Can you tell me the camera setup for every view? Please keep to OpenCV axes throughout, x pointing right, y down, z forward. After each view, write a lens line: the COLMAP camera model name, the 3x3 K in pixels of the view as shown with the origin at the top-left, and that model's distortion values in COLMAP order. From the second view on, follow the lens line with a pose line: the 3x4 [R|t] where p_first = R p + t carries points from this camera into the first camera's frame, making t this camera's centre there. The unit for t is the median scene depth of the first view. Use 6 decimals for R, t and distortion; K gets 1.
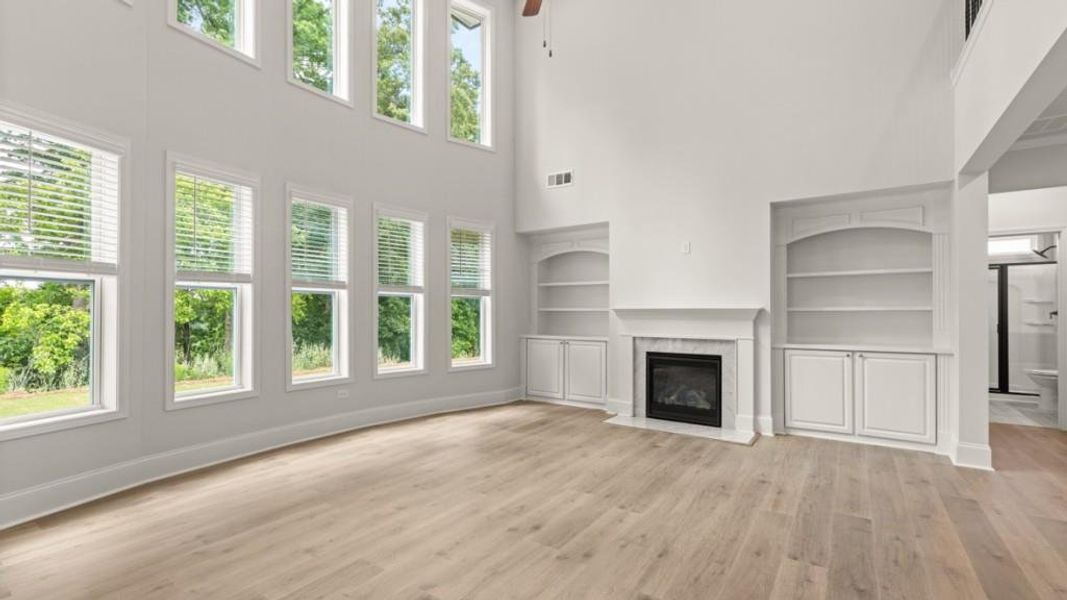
lens RADIAL K [[467.0, 0, 533.5], [0, 467.0, 306.8], [0, 0, 1]] dist [-0.003100, 0.000022]
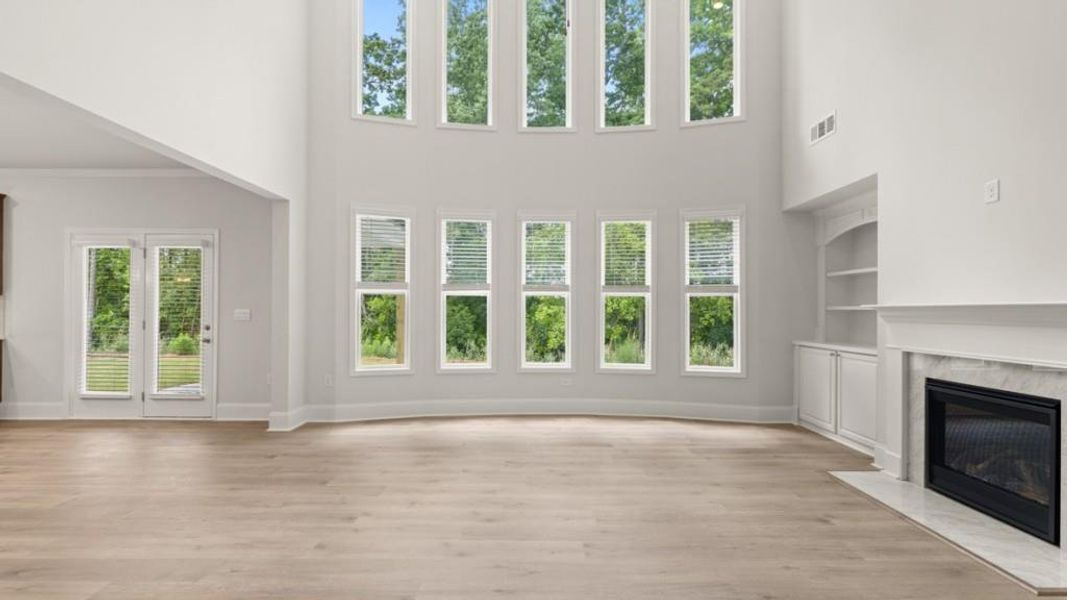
lens RADIAL K [[467.0, 0, 534.8], [0, 467.0, 308.3], [0, 0, 1]] dist [-0.003100, 0.000022]
pose [[0.566710, -0.003905, -0.823908, 0.465482], [0.007729, 0.999970, 0.000577, 0.002455], [0.823881, -0.006695, 0.566723, 0.255357]]
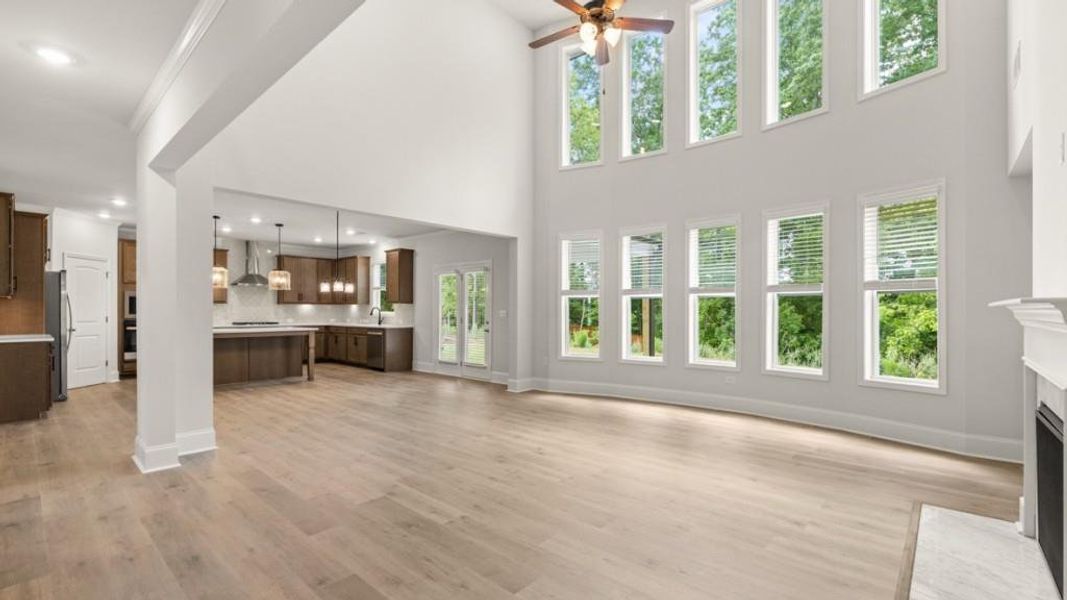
lens RADIAL K [[467.0, 0, 537.6], [0, 467.0, 305.6], [0, 0, 1]] dist [-0.003100, 0.000022]
pose [[-0.128305, -0.011769, -0.991665, 0.775701], [0.011616, 0.999843, -0.013369, 0.005011], [0.991667, -0.013234, -0.128148, 0.604581]]
